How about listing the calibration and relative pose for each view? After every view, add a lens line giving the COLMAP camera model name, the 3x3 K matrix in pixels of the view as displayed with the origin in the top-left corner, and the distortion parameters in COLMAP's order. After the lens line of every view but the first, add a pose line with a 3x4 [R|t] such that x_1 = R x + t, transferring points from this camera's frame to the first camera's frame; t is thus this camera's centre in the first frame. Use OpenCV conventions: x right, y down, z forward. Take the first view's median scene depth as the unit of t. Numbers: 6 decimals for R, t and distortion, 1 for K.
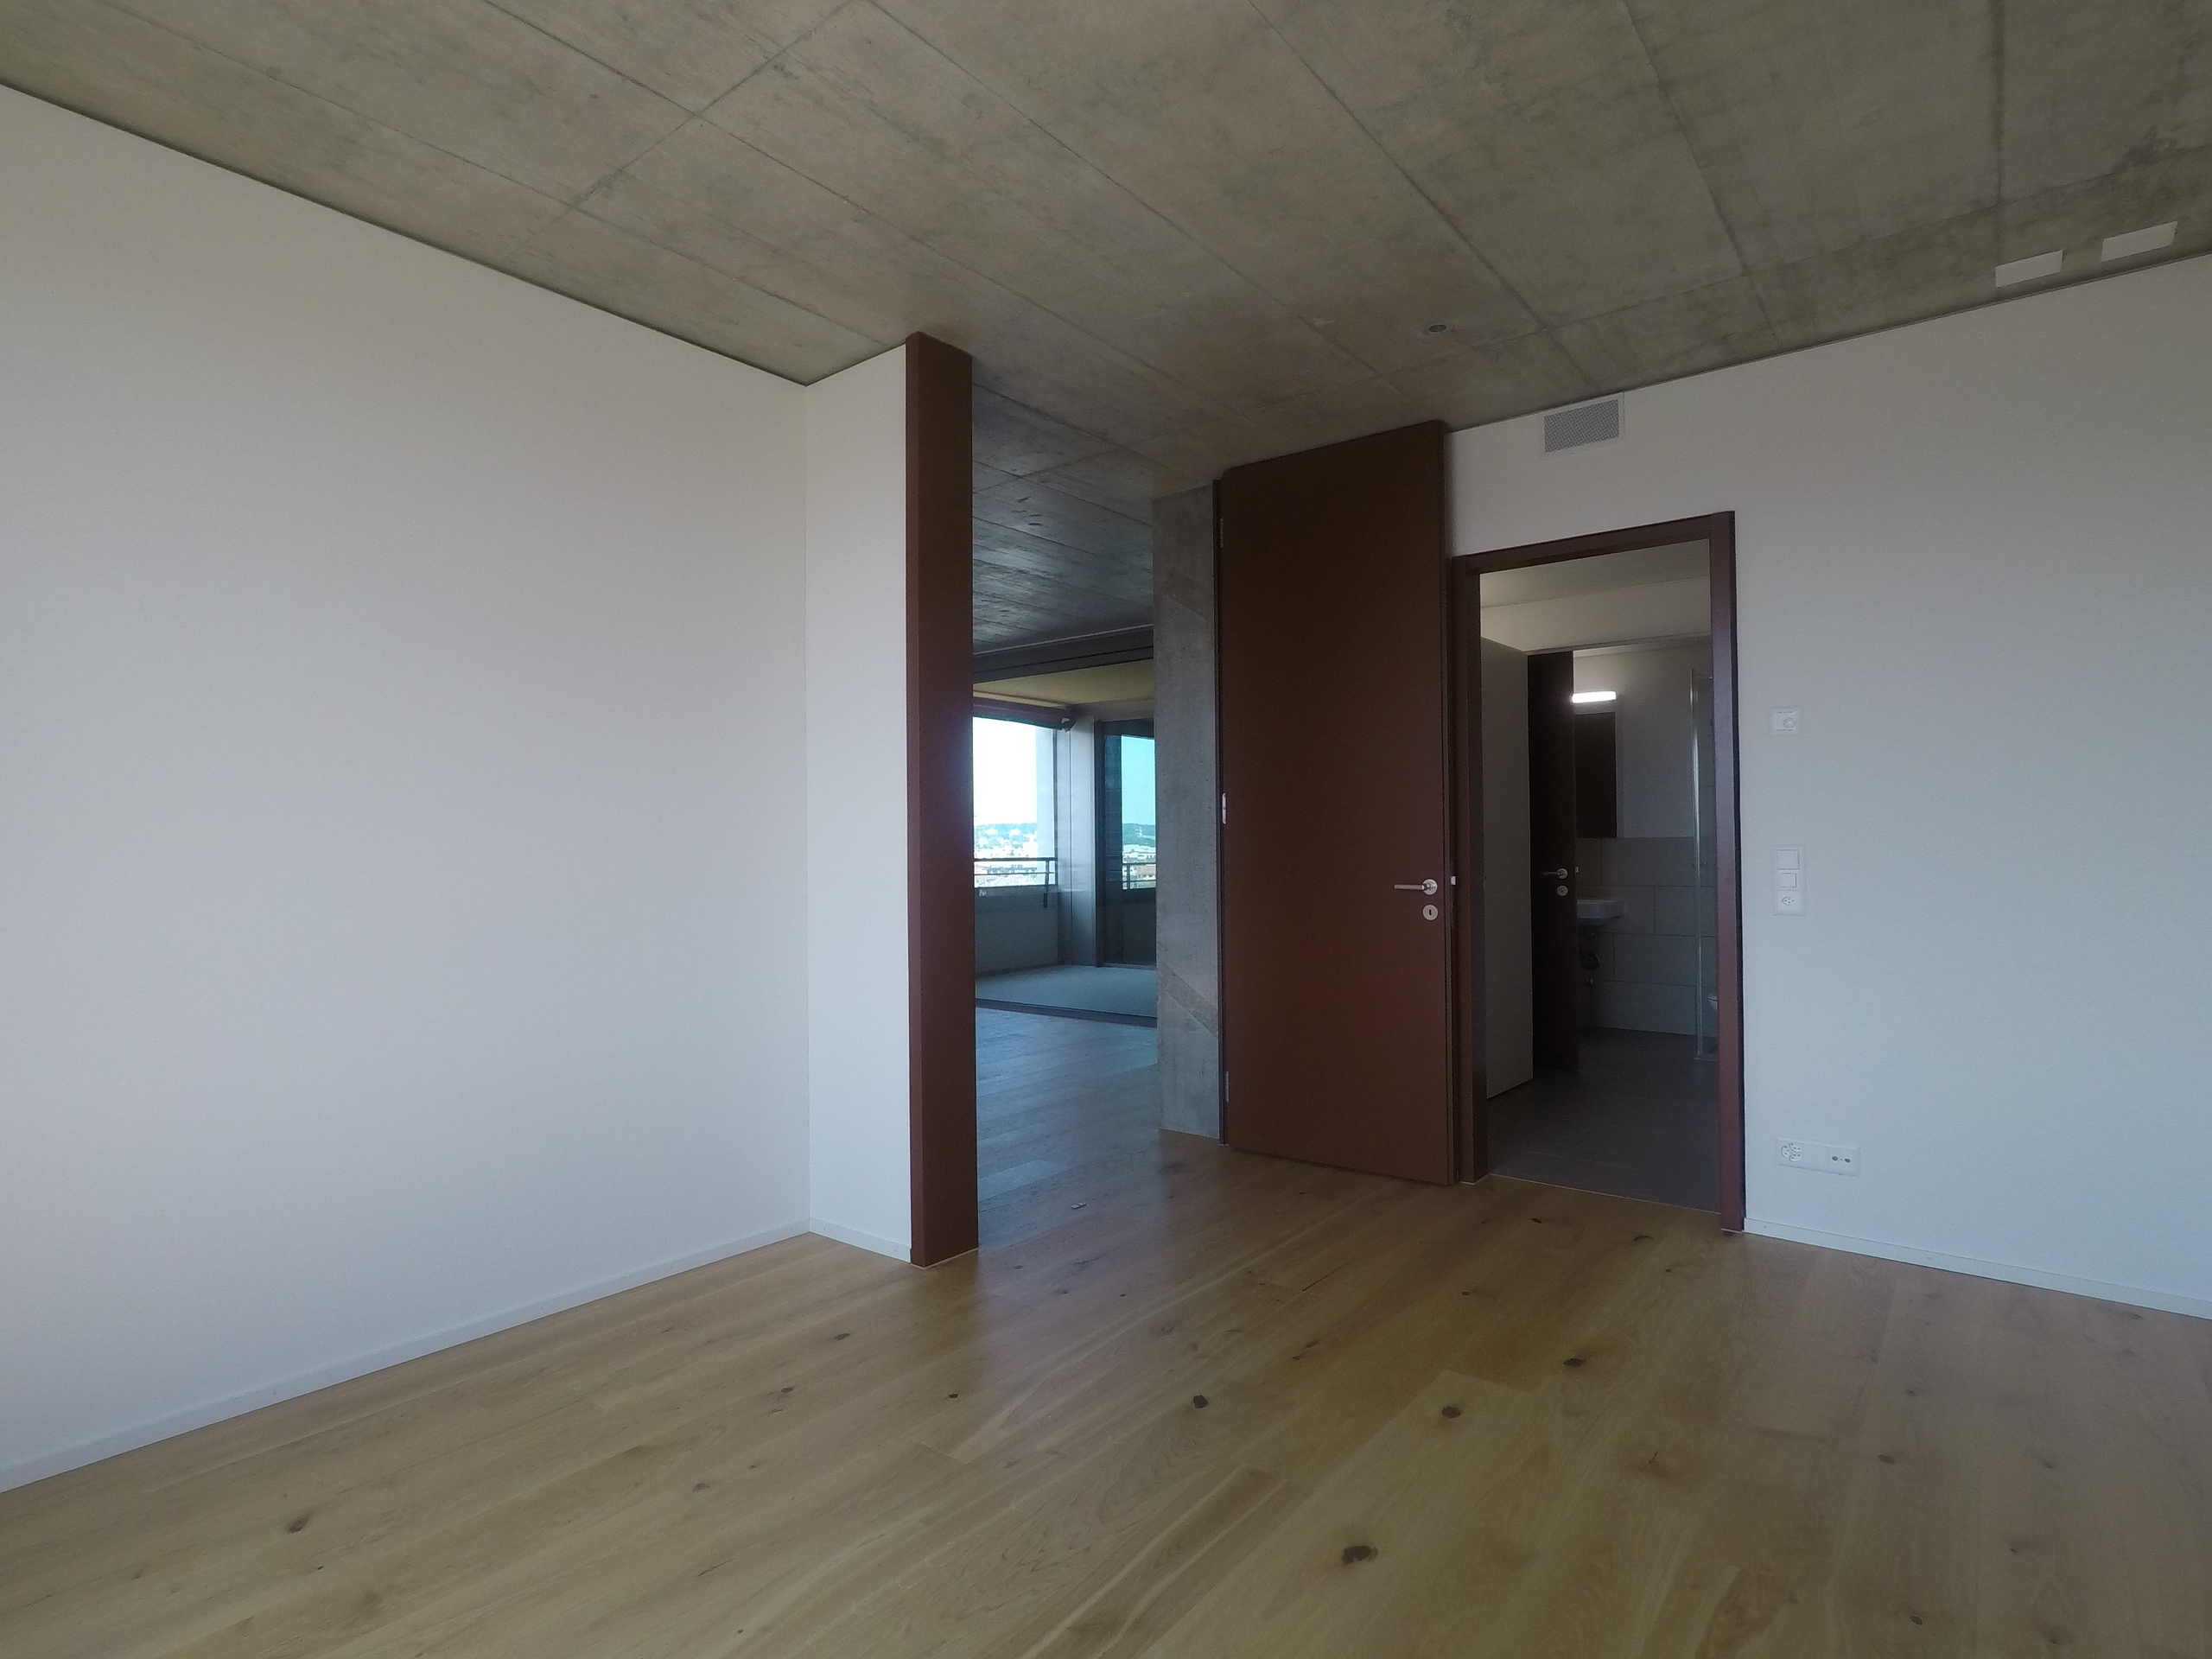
lens RADIAL K [[1129.5, 0, 1112.7], [0, 1129.5, 832.3], [0, 0, 1]] dist [-0.018990, 0.008223]
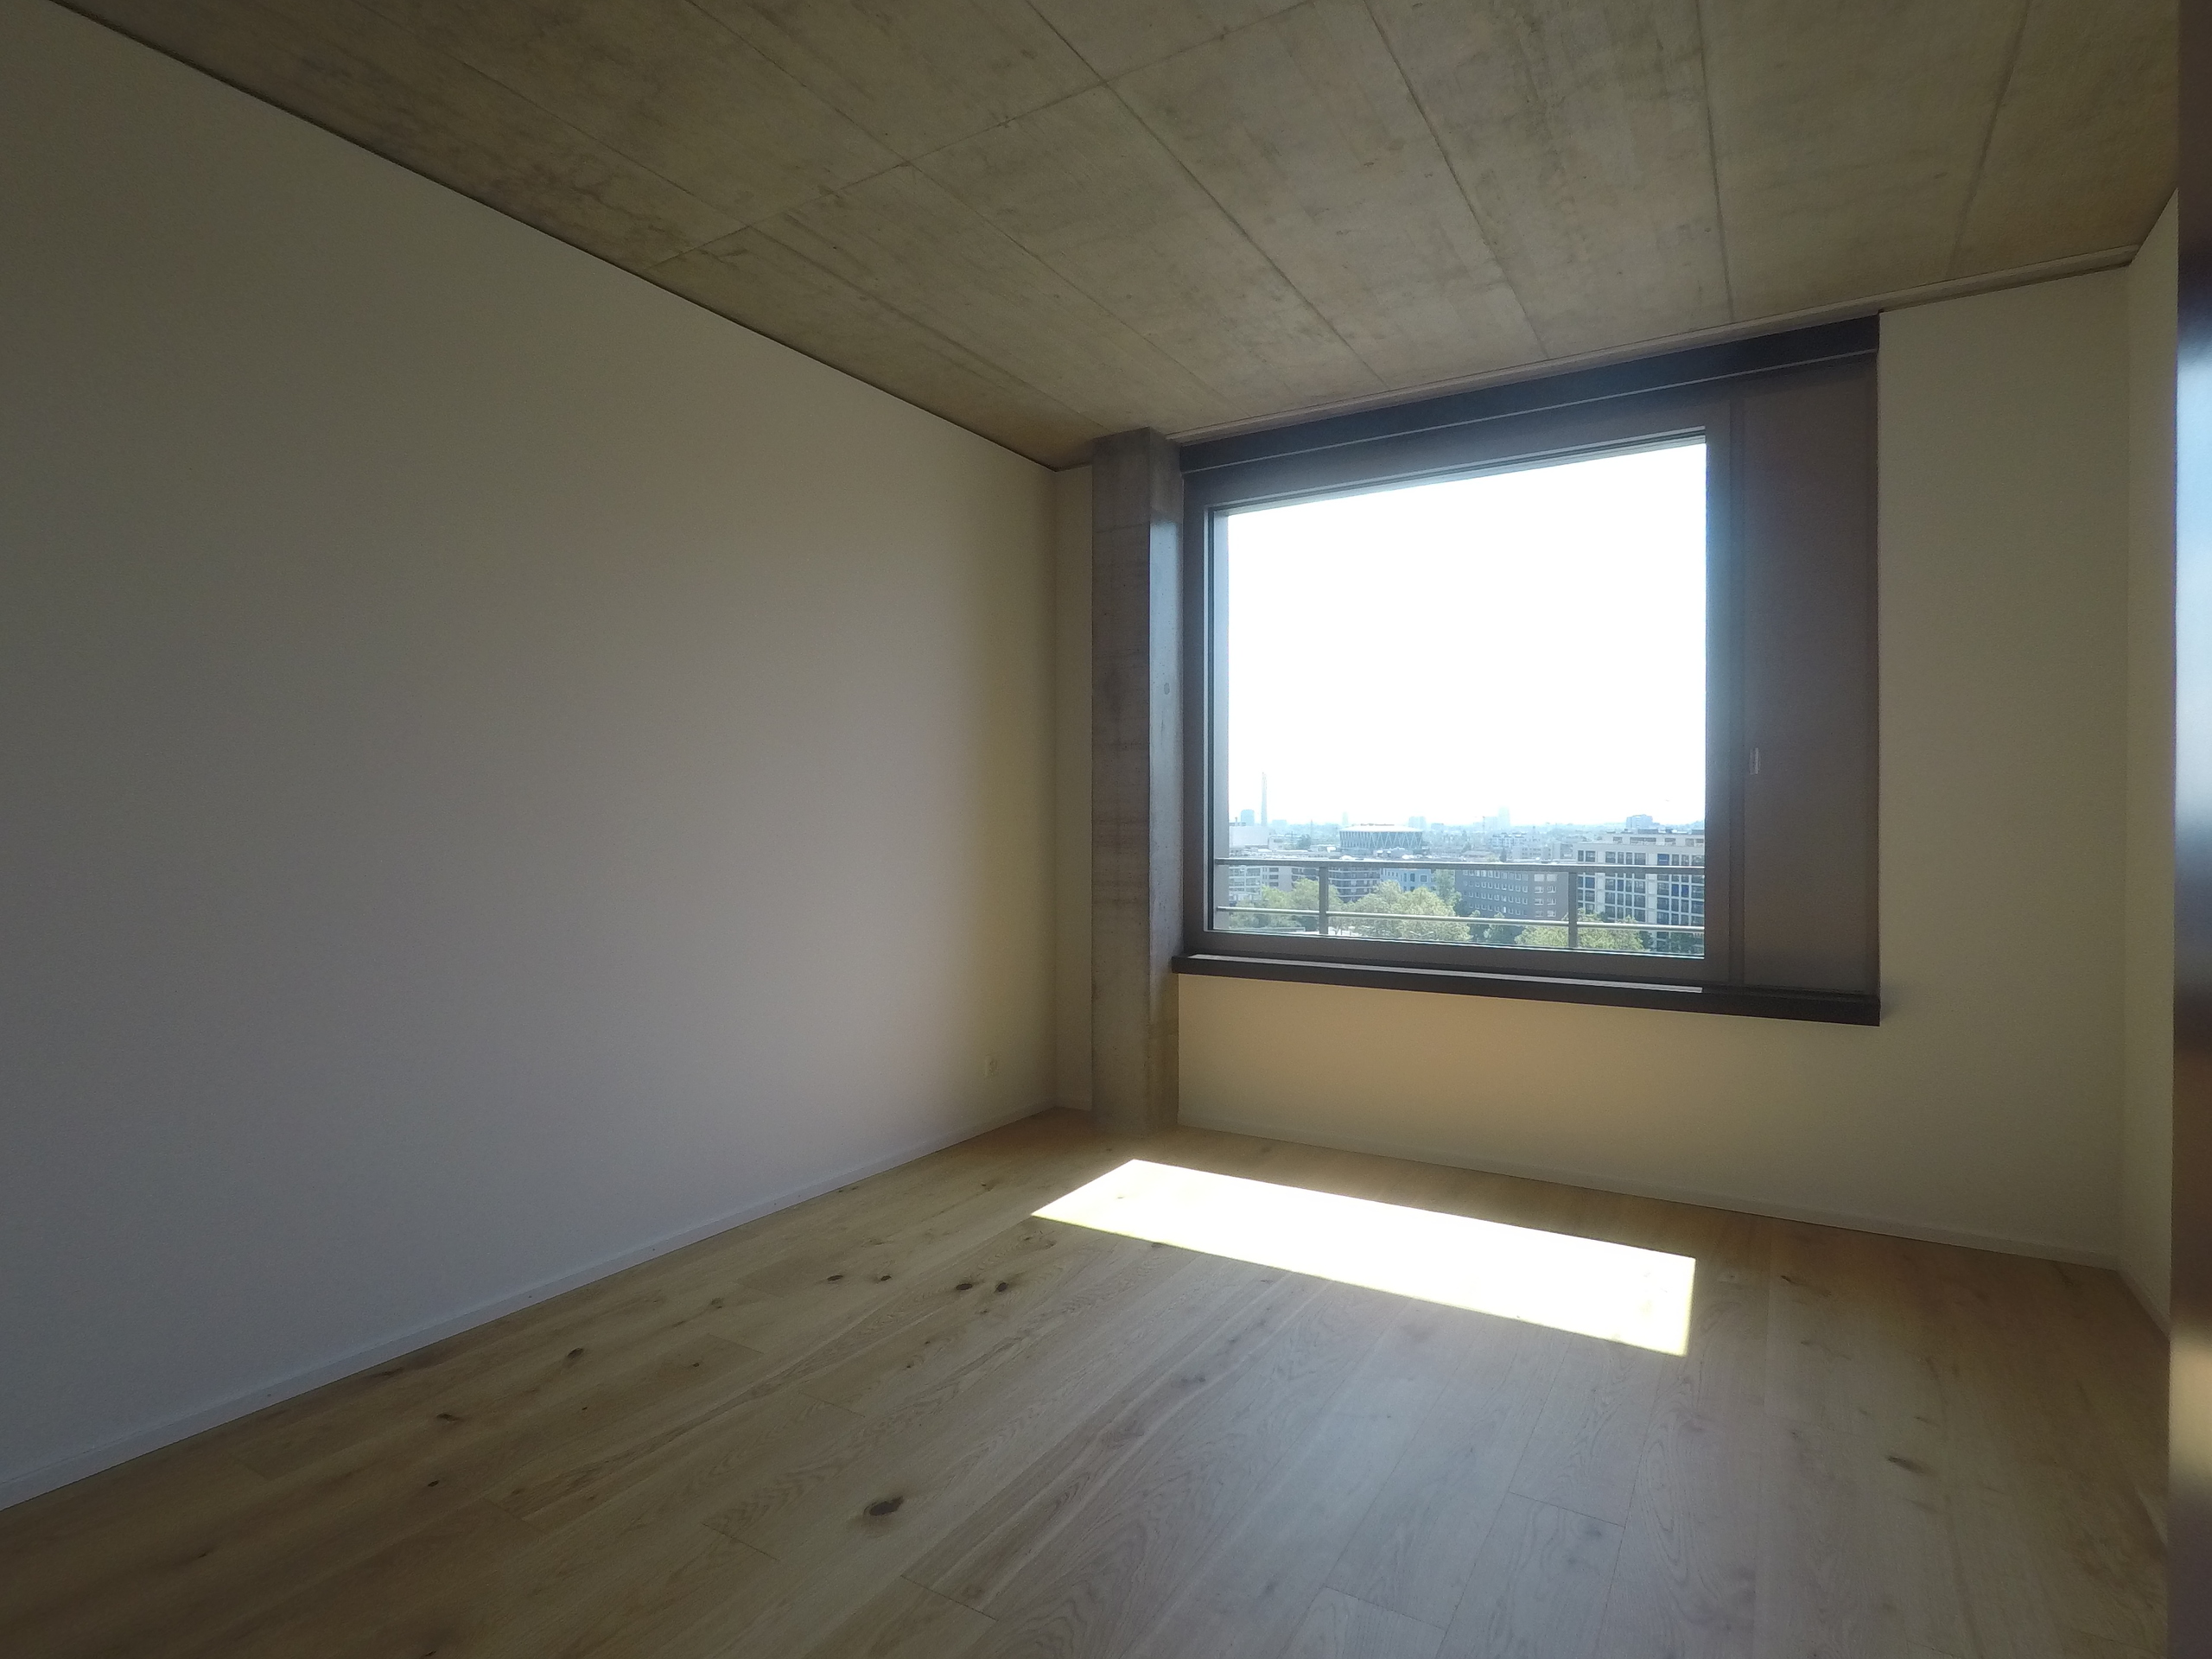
lens RADIAL K [[1129.5, 0, 1112.7], [0, 1129.5, 832.3], [0, 0, 1]] dist [-0.018990, 0.008223]
pose [[-0.991787, 0.011174, -0.127415, 0.098209], [0.011625, 0.999929, -0.002799, 0.018692], [0.127374, -0.004257, -0.991846, 1.490903]]
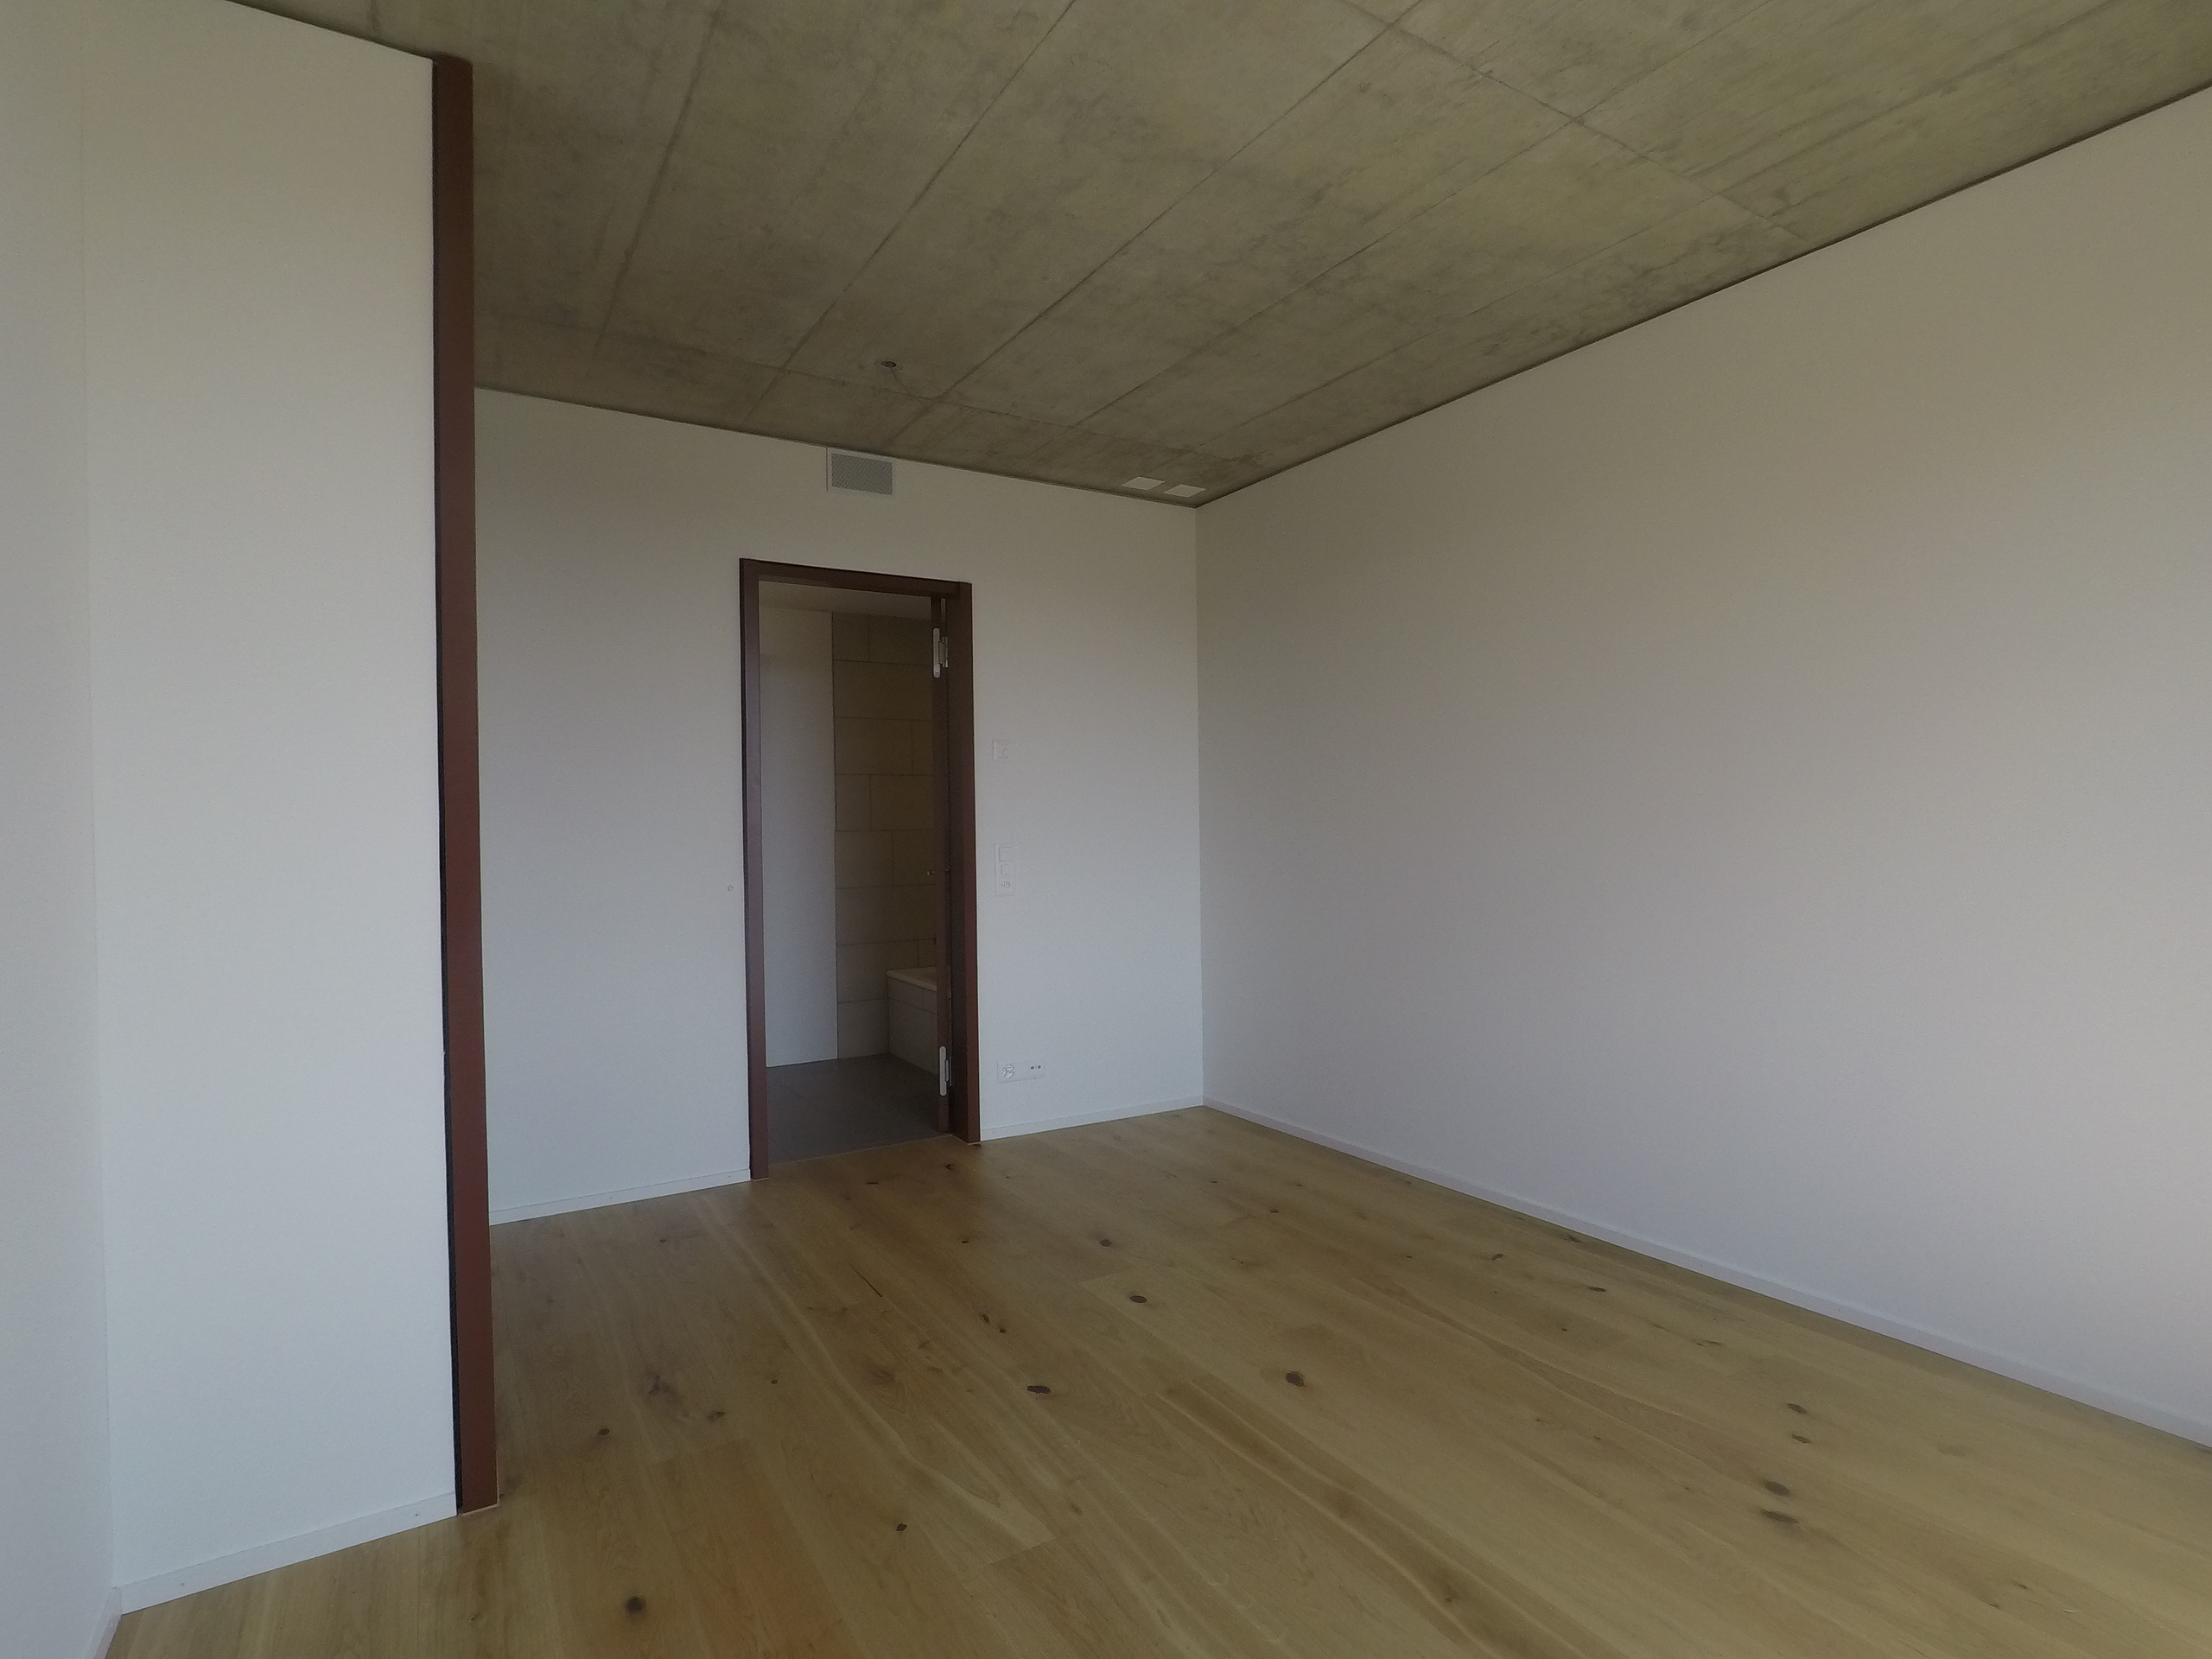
lens RADIAL K [[1129.5, 0, 1112.7], [0, 1129.5, 832.3], [0, 0, 1]] dist [-0.018990, 0.008223]
pose [[0.341935, -0.003933, 0.939715, -0.807980], [-0.002238, 0.999985, 0.005000, -0.011554], [-0.939721, -0.003813, 0.341921, 0.542375]]
